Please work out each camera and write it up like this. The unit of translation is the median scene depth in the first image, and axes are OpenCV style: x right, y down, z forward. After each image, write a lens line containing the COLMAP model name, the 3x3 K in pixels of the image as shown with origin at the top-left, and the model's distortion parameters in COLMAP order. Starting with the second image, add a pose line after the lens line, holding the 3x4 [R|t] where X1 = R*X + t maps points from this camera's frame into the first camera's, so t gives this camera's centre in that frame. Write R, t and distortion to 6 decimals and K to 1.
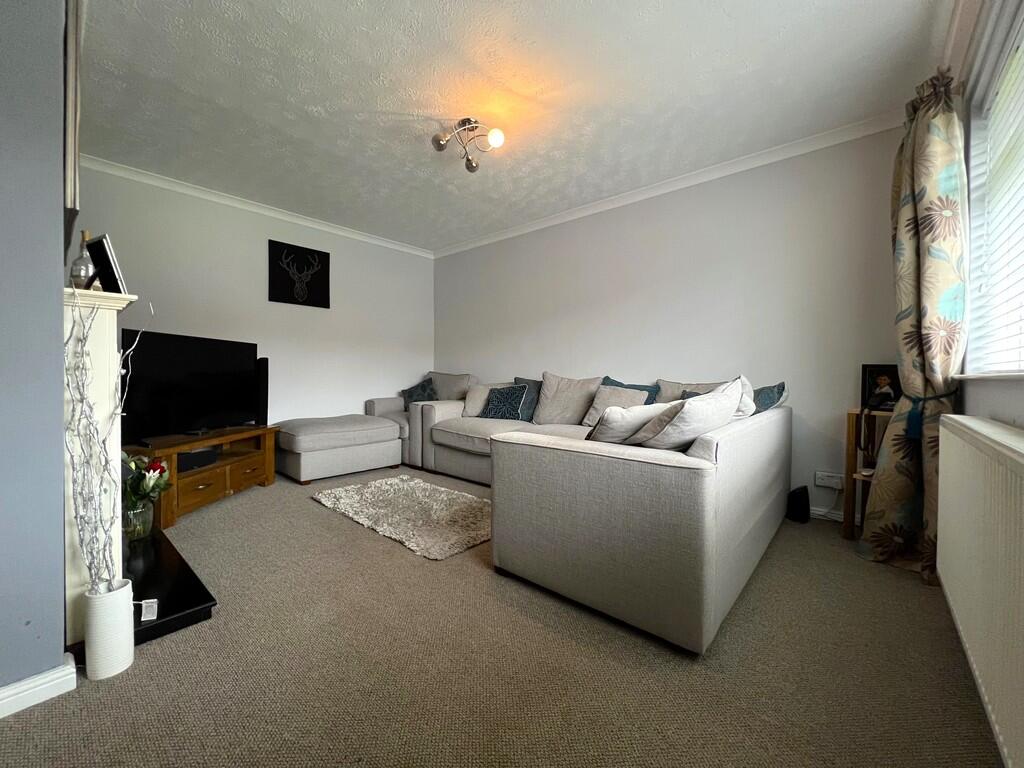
lens RADIAL K [[405.9, 0, 512.0], [0, 405.9, 384.0], [0, 0, 1]] dist [0.001466, 0.000104]
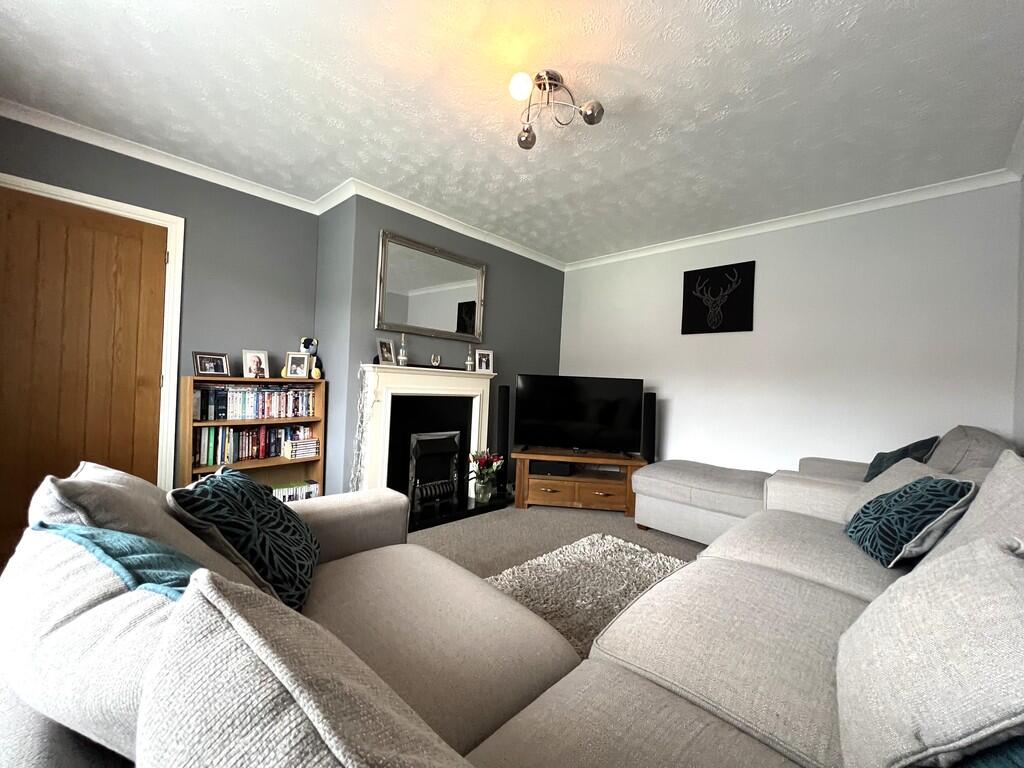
lens RADIAL K [[405.9, 0, 512.0], [0, 405.9, 384.0], [0, 0, 1]] dist [0.001466, 0.000104]
pose [[-0.061821, 0.002886, -0.998083, 0.393450], [-0.067475, 0.997696, 0.007065, -0.063591], [0.995804, 0.067783, -0.061484, 0.648065]]
